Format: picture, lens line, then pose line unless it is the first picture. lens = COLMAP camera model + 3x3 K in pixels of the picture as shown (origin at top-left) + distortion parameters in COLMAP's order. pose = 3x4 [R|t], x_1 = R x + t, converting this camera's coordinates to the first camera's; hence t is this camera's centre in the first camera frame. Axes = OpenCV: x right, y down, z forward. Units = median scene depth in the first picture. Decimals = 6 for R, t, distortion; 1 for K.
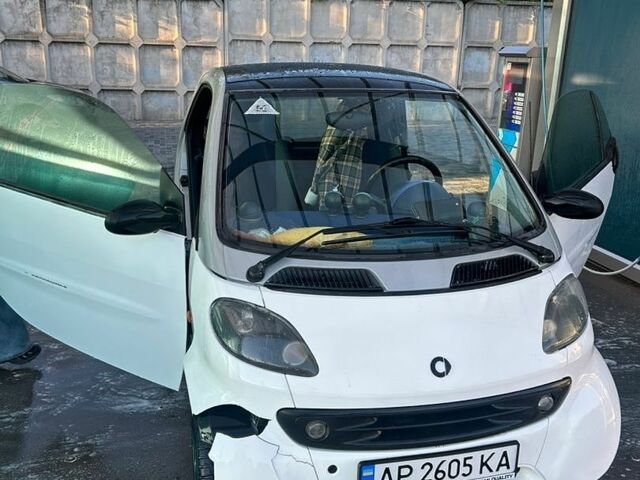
lens RADIAL K [[646.7, 0, 320.0], [0, 646.7, 240.0], [0, 0, 1]] dist [0.020907, 0.003200]
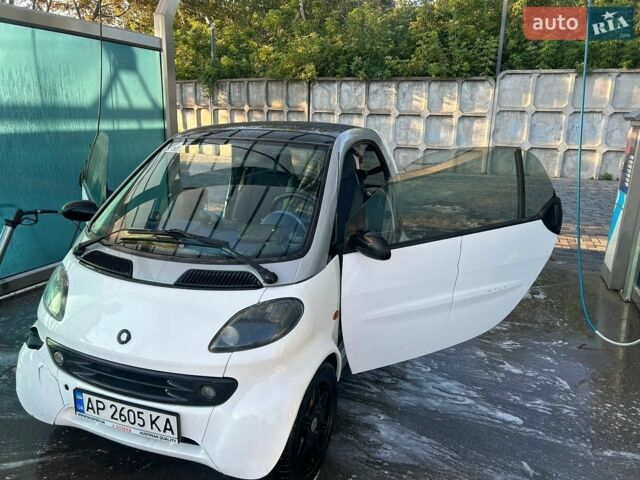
lens RADIAL K [[487.4, 0, 320.0], [0, 487.4, 240.0], [0, 0, 1]] dist [0.014919, 0.001669]
pose [[0.824635, 0.133029, -0.549800, 0.137582], [-0.158109, 0.987420, 0.001770, -0.009142], [0.543119, 0.085469, 0.835294, 0.045649]]
